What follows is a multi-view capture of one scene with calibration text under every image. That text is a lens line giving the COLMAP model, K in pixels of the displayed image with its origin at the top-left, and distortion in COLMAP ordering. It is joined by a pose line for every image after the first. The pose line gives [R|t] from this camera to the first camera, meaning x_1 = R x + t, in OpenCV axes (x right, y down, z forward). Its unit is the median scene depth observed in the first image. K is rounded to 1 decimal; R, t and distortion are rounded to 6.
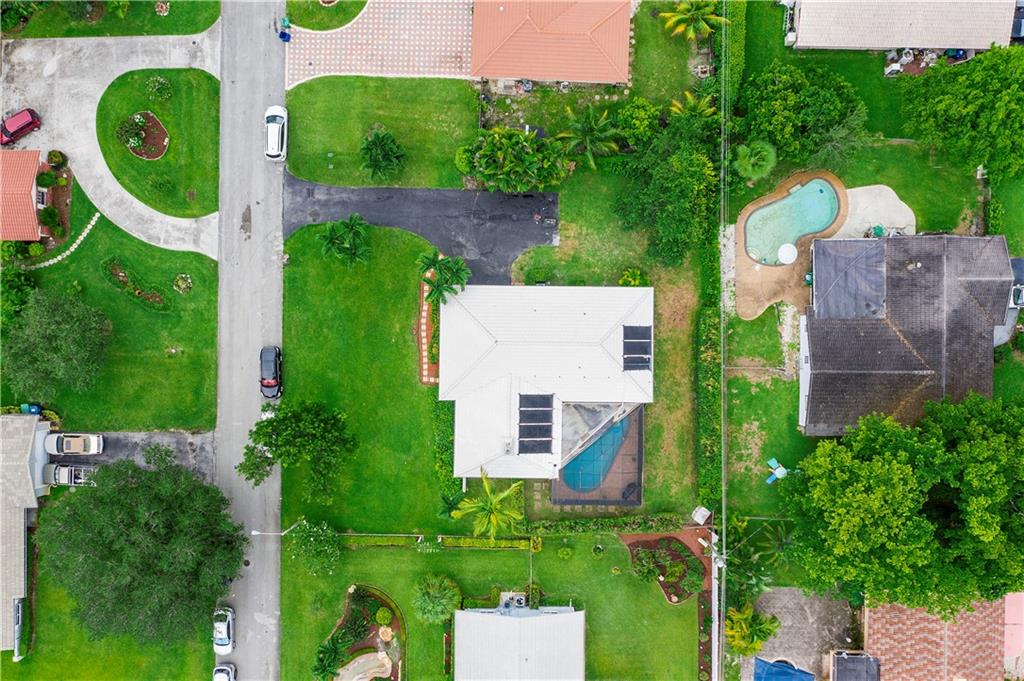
lens RADIAL K [[798.0, 0, 512.0], [0, 798.0, 340.5], [0, 0, 1]] dist [-0.009071, -0.005333]
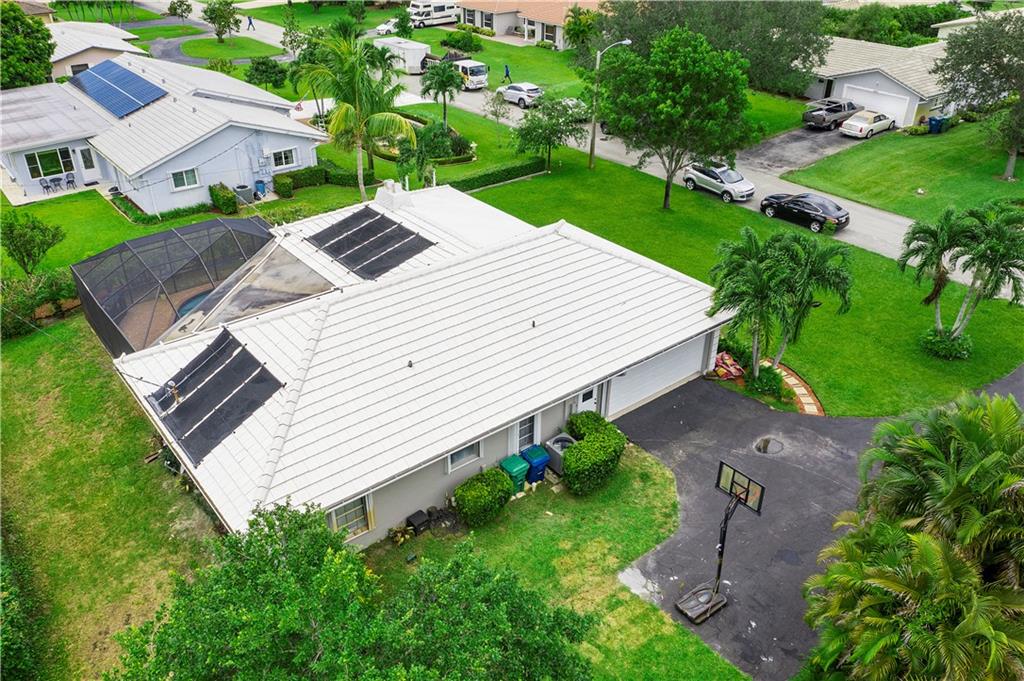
lens RADIAL K [[798.0, 0, 512.0], [0, 798.0, 340.5], [0, 0, 1]] dist [-0.009071, -0.005333]
pose [[-0.772416, 0.328353, -0.543652, 0.228469], [-0.635029, -0.385043, 0.669687, -0.268332], [0.010564, 0.862512, 0.505927, 0.813519]]
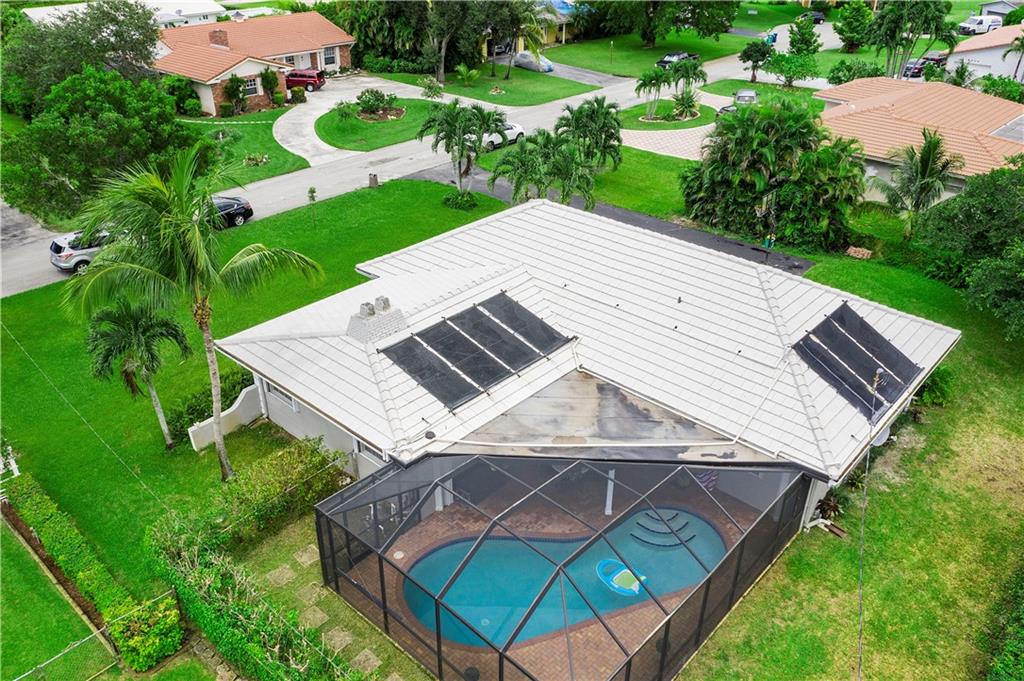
lens RADIAL K [[798.0, 0, 512.0], [0, 798.0, 340.5], [0, 0, 1]] dist [-0.009071, -0.005333]
pose [[0.747328, 0.335605, -0.573472, 0.234641], [-0.664444, 0.372458, -0.647911, 0.314824], [-0.003848, 0.865243, 0.501339, 0.818136]]
